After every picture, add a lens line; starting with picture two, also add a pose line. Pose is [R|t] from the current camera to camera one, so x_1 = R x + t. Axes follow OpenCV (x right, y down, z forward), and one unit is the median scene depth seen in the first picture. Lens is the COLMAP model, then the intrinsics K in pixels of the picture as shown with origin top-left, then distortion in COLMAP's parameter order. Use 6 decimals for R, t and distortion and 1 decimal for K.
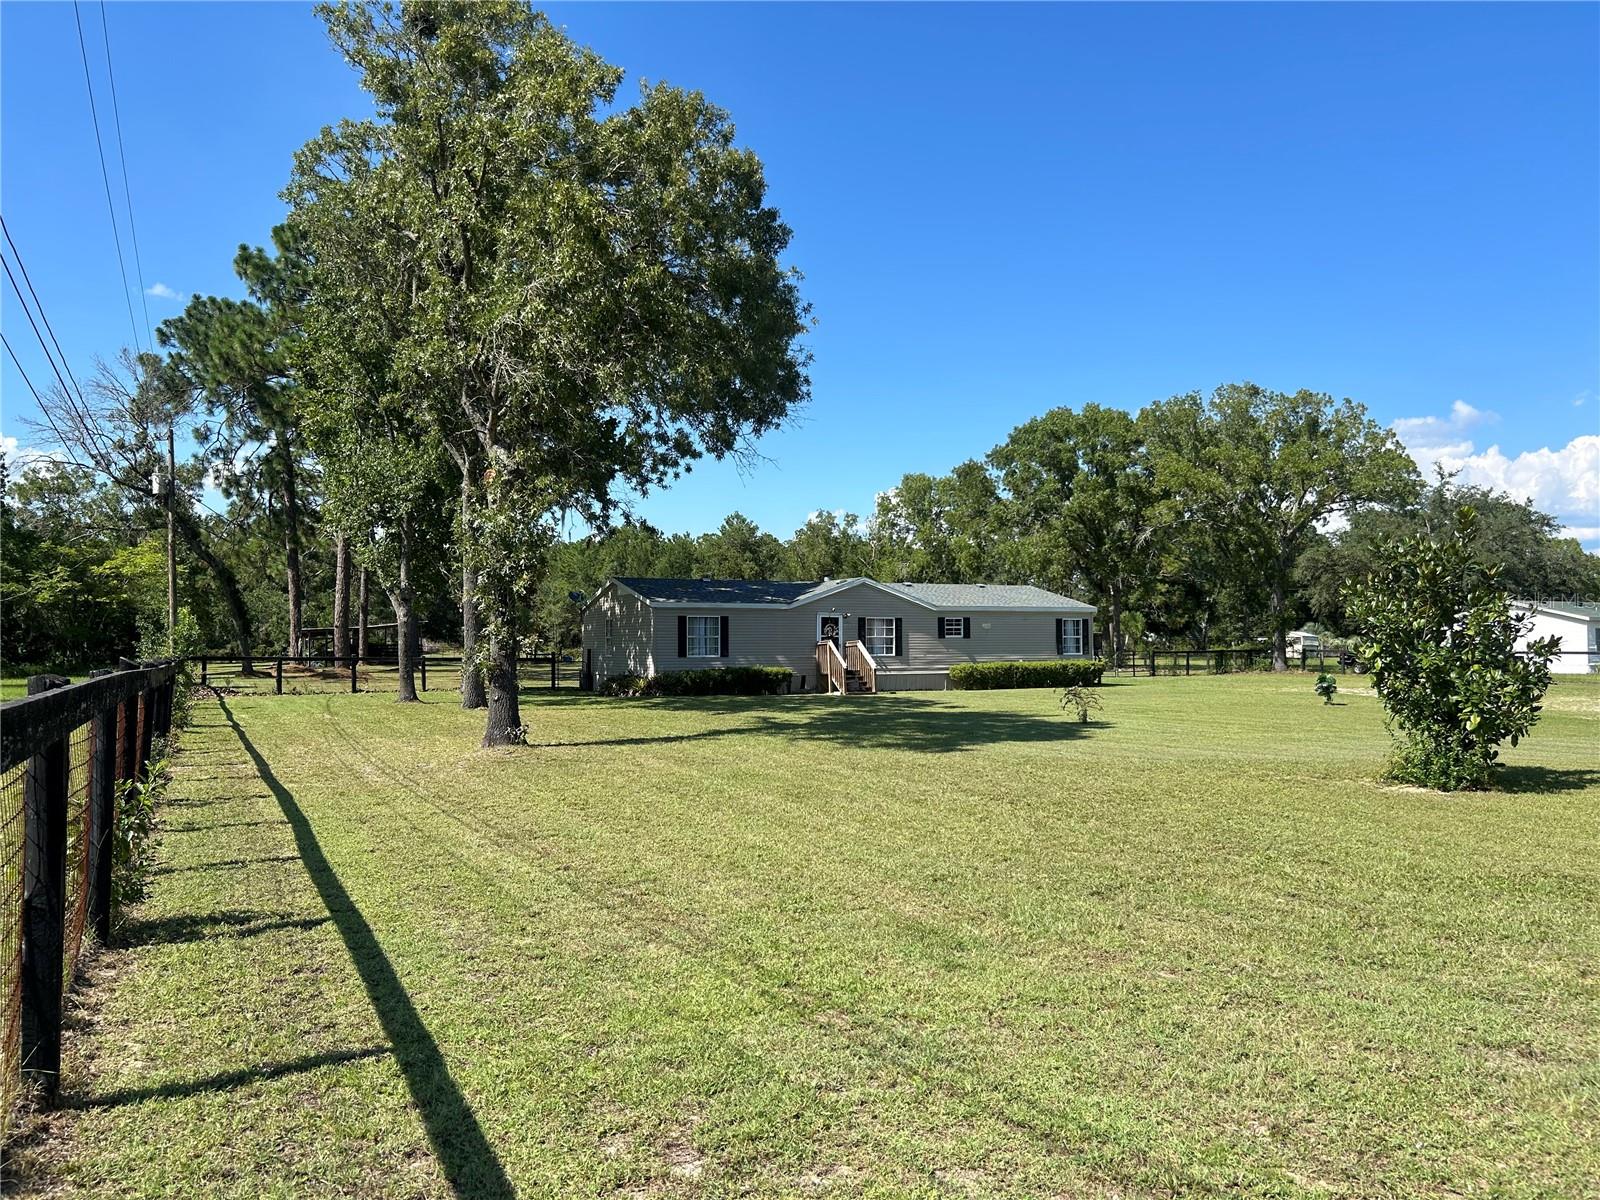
lens RADIAL K [[1323.3, 0, 796.2], [0, 1323.3, 604.4], [0, 0, 1]] dist [0.078668, -0.093708]
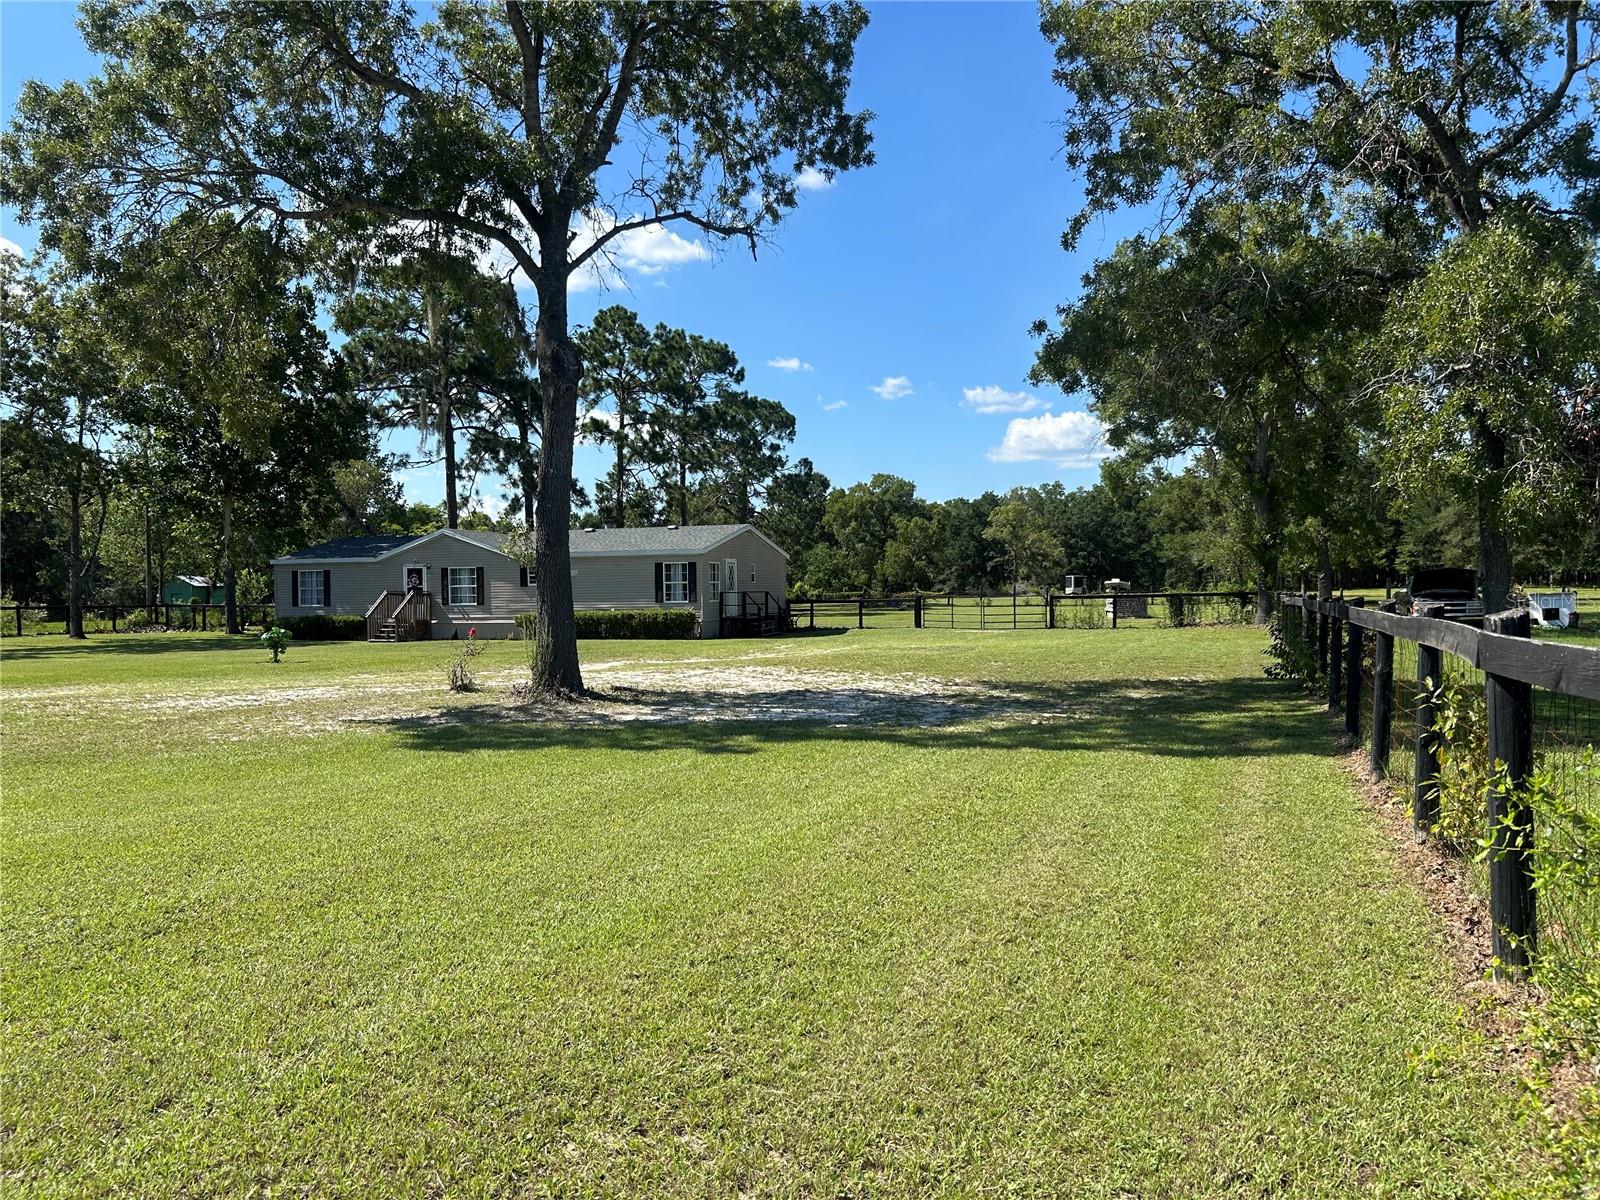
lens RADIAL K [[1323.3, 0, 825.0], [0, 1323.3, 608.2], [0, 0, 1]] dist [0.078668, -0.093708]
pose [[0.680006, 0.003974, -0.733195, 0.996854], [0.033293, 0.998787, 0.036291, 0.013451], [0.732450, -0.049089, 0.679049, 0.505656]]
